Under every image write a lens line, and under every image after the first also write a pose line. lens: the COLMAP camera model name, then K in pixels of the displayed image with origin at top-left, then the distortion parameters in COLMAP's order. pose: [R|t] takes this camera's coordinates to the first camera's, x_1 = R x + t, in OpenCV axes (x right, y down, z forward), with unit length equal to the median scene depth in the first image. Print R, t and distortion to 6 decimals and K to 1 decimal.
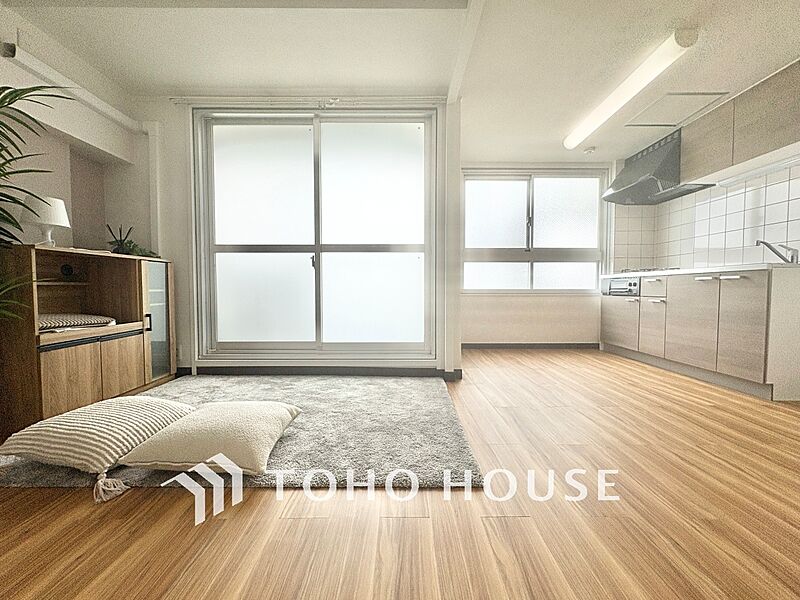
lens RADIAL K [[319.1, 0, 401.7], [0, 319.1, 299.9], [0, 0, 1]] dist [0.000507, -0.000292]
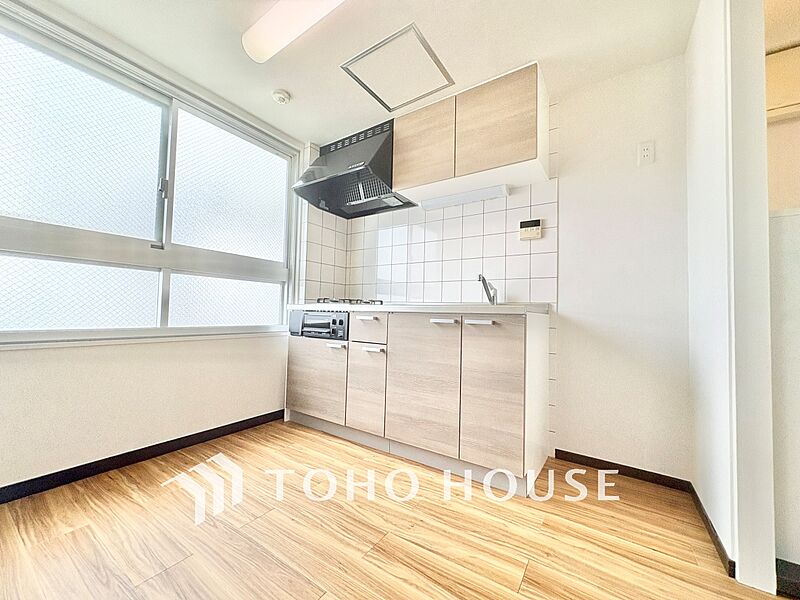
lens RADIAL K [[319.1, 0, 399.6], [0, 319.1, 299.6], [0, 0, 1]] dist [0.000507, -0.000292]
pose [[0.557296, 0.048305, 0.828907, 0.298611], [0.003327, 0.998168, -0.060406, -0.065812], [-0.830307, 0.036421, 0.556115, 0.636178]]
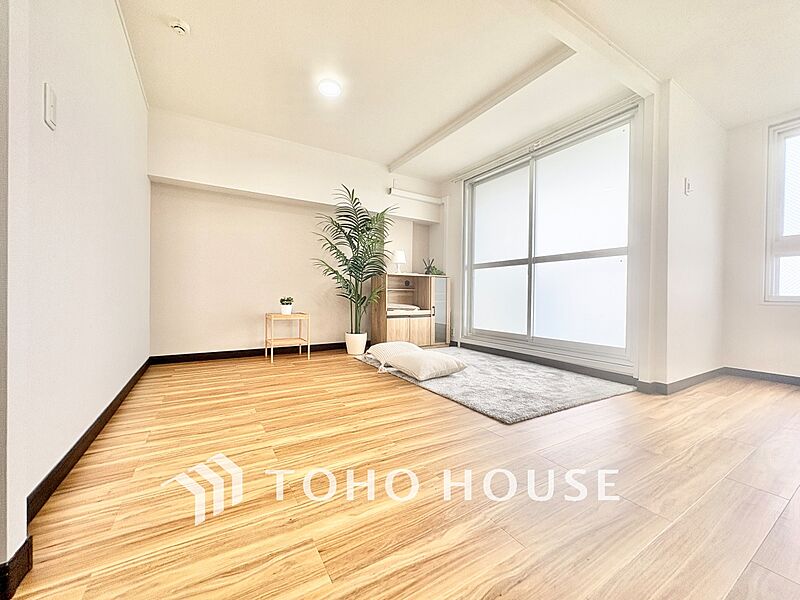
lens RADIAL K [[319.1, 0, 400.4], [0, 319.1, 299.9], [0, 0, 1]] dist [0.000507, -0.000292]
pose [[0.519634, 0.016150, -0.854236, 0.534191], [-0.044035, 0.998999, -0.007899, 0.024961], [0.853253, 0.041721, 0.519825, -0.083420]]
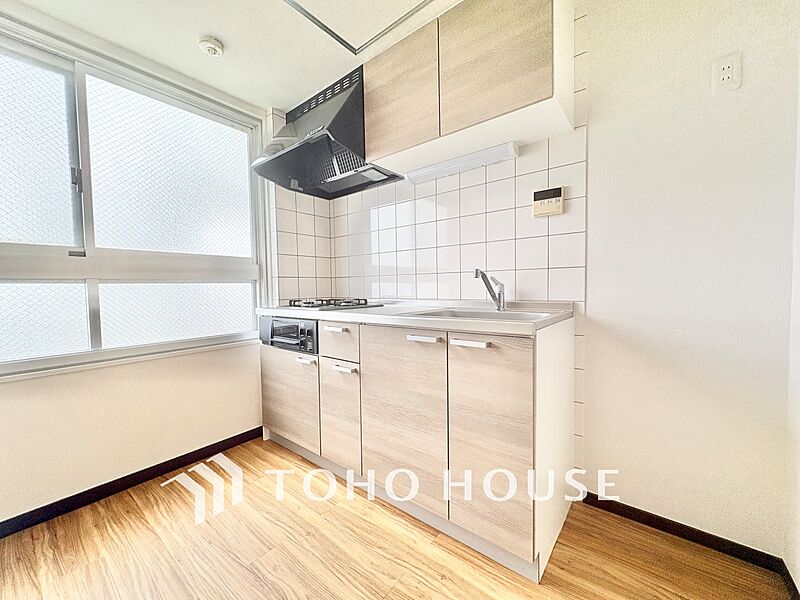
lens RADIAL K [[319.1, 0, 400.0], [0, 319.1, 299.7], [0, 0, 1]] dist [0.000507, -0.000292]
pose [[0.622817, -0.042536, 0.781210, 0.488579], [0.043786, 0.998851, 0.019478, -0.128859], [-0.781141, 0.022075, 0.623964, 0.651394]]
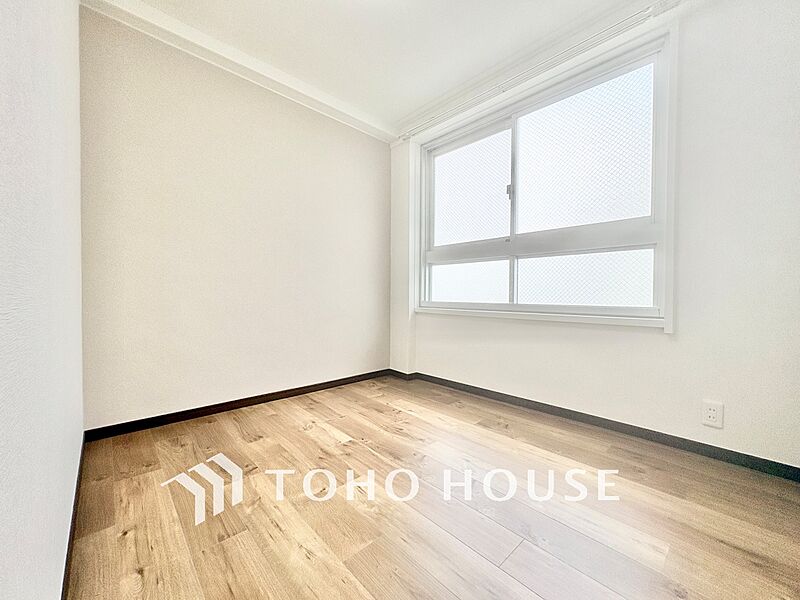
lens RADIAL K [[319.1, 0, 405.7], [0, 319.1, 299.4], [0, 0, 1]] dist [0.000507, -0.000292]
pose [[0.691872, 0.018184, -0.721791, 1.034413], [-0.038972, 0.999166, -0.012185, -0.038712], [0.720967, 0.036561, 0.692004, 0.647567]]
